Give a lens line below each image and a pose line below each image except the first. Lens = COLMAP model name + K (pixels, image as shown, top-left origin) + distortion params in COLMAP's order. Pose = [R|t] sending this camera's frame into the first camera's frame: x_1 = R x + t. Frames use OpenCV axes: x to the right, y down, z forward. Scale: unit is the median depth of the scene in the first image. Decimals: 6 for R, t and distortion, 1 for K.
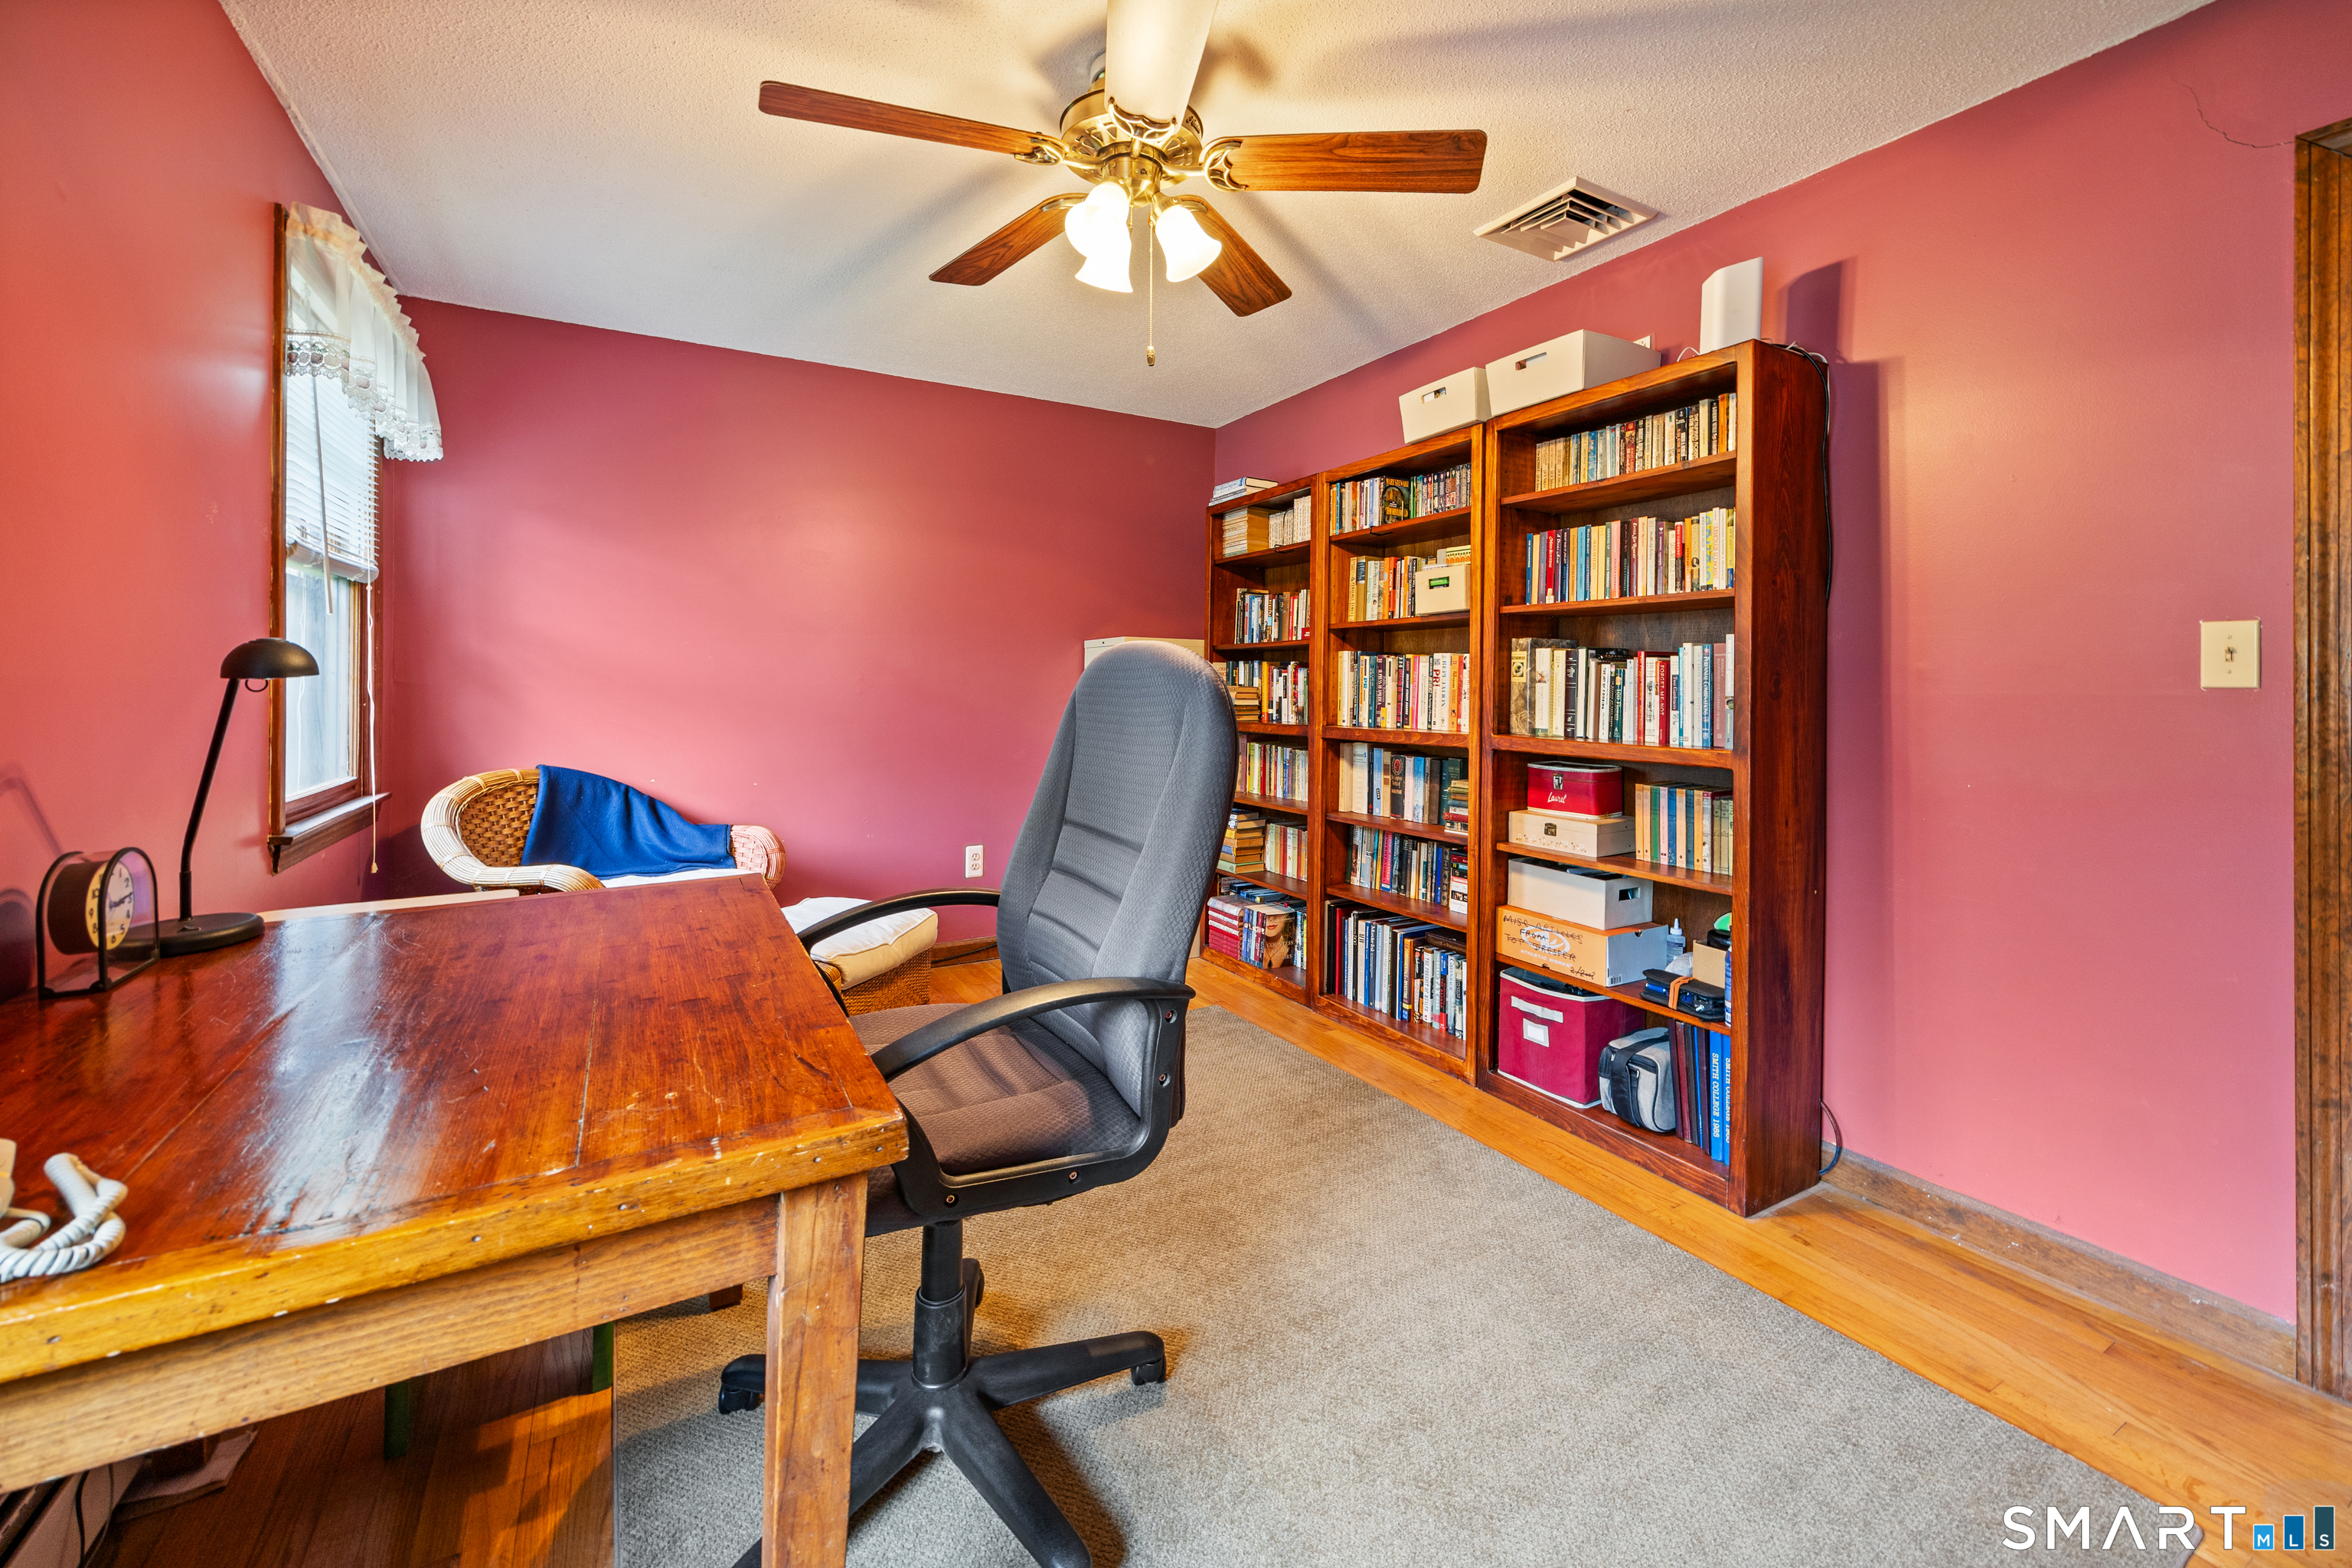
lens RADIAL K [[948.6, 0, 1172.6], [0, 948.6, 706.4], [0, 0, 1]] dist [-0.002254, -0.000143]
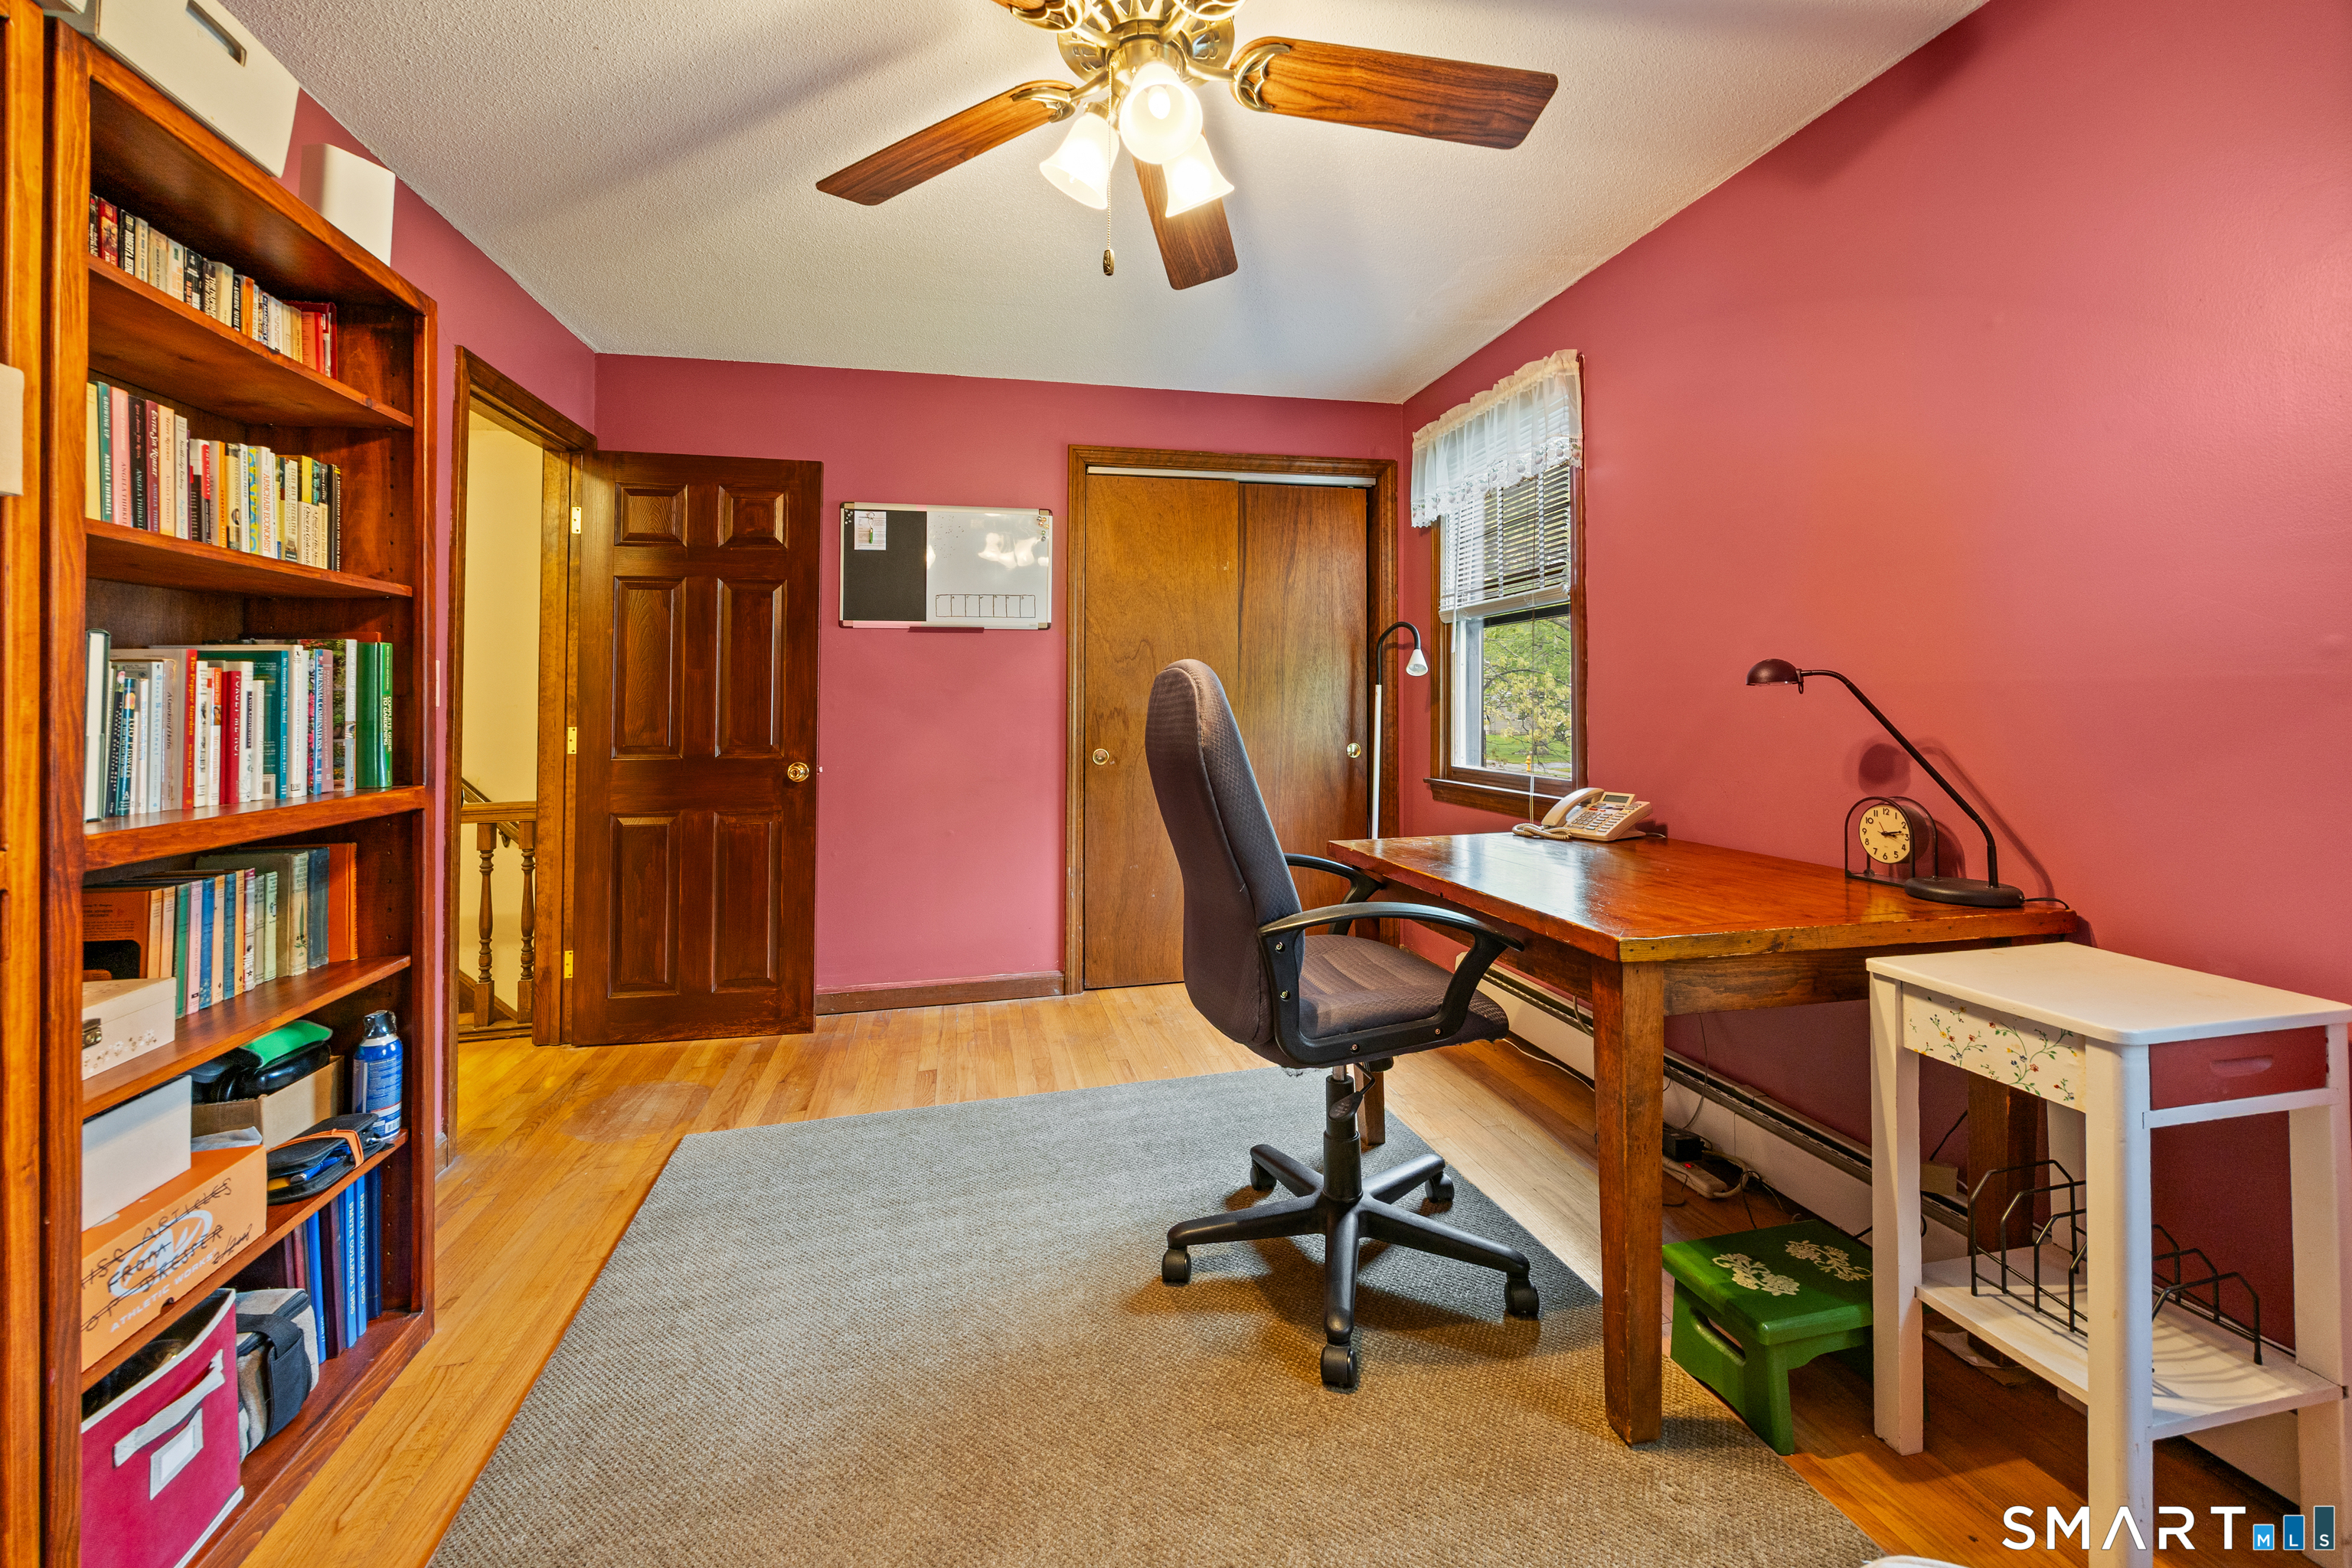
lens RADIAL K [[948.6, 0, 1172.6], [0, 948.6, 706.4], [0, 0, 1]] dist [-0.002254, -0.000143]
pose [[-0.953112, -0.004273, 0.302587, -0.239663], [0.003809, 0.999652, 0.026112, -0.036310], [-0.302593, 0.026040, -0.952764, 1.376793]]
